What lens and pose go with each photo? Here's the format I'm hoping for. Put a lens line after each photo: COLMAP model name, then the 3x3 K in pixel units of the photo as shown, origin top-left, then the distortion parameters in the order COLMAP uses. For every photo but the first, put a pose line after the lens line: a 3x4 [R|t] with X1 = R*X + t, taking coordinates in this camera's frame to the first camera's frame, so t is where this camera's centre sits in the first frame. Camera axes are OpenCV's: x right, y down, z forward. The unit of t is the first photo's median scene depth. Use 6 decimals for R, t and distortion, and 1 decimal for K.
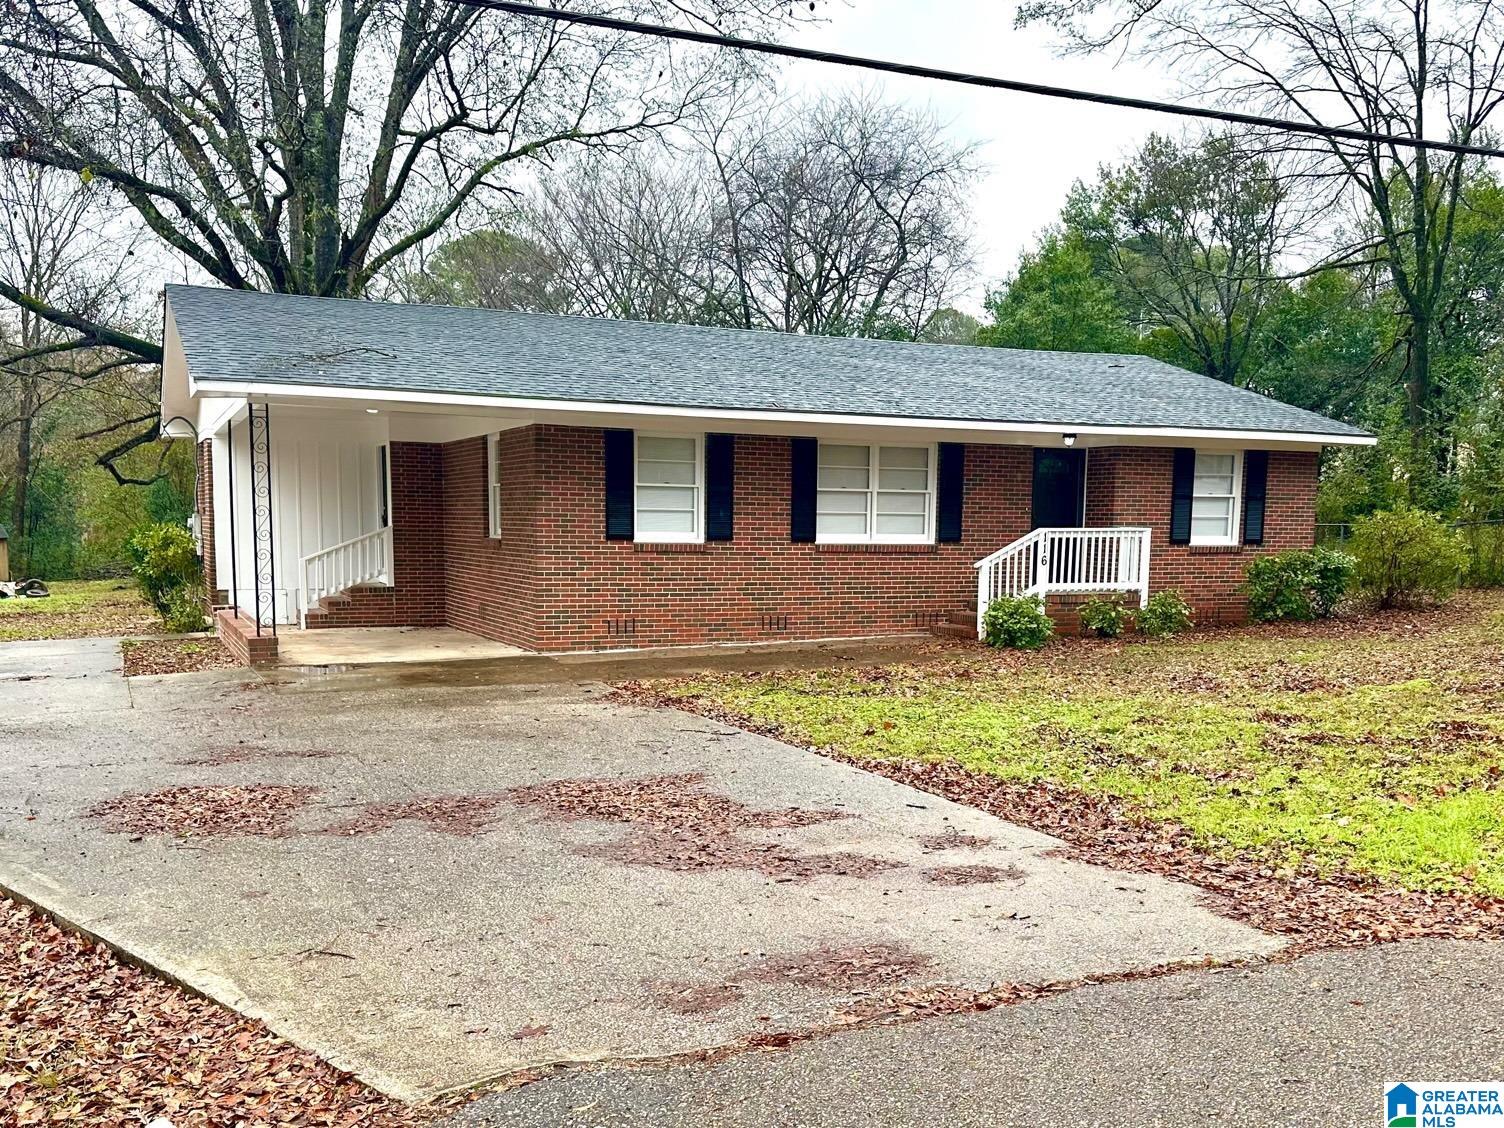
lens RADIAL K [[1097.8, 0, 751.6], [0, 1097.8, 615.6], [0, 0, 1]] dist [0.101804, -0.001443]
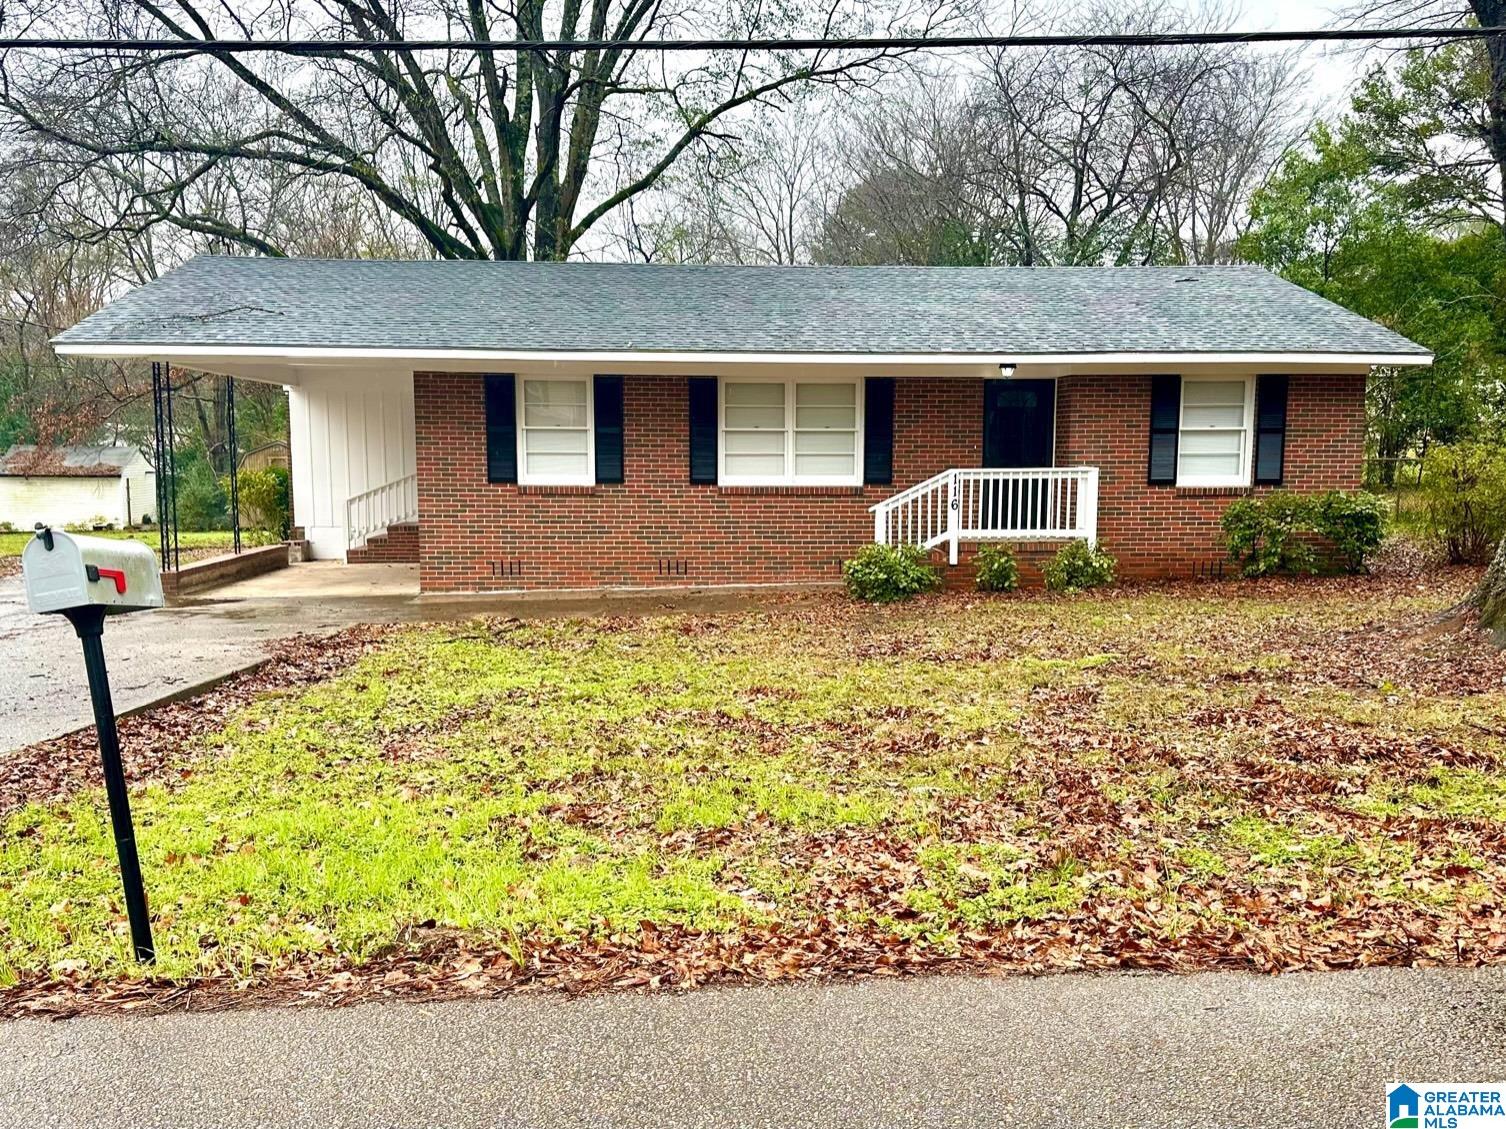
lens RADIAL K [[1101.4, 0, 753.0], [0, 1101.4, 564.5], [0, 0, 1]] dist [0.103614, -0.003442]
pose [[0.959225, 0.018653, -0.282026, 0.355560], [-0.015724, 0.999796, 0.012644, -0.009085], [0.282205, -0.007694, 0.959323, 0.077804]]
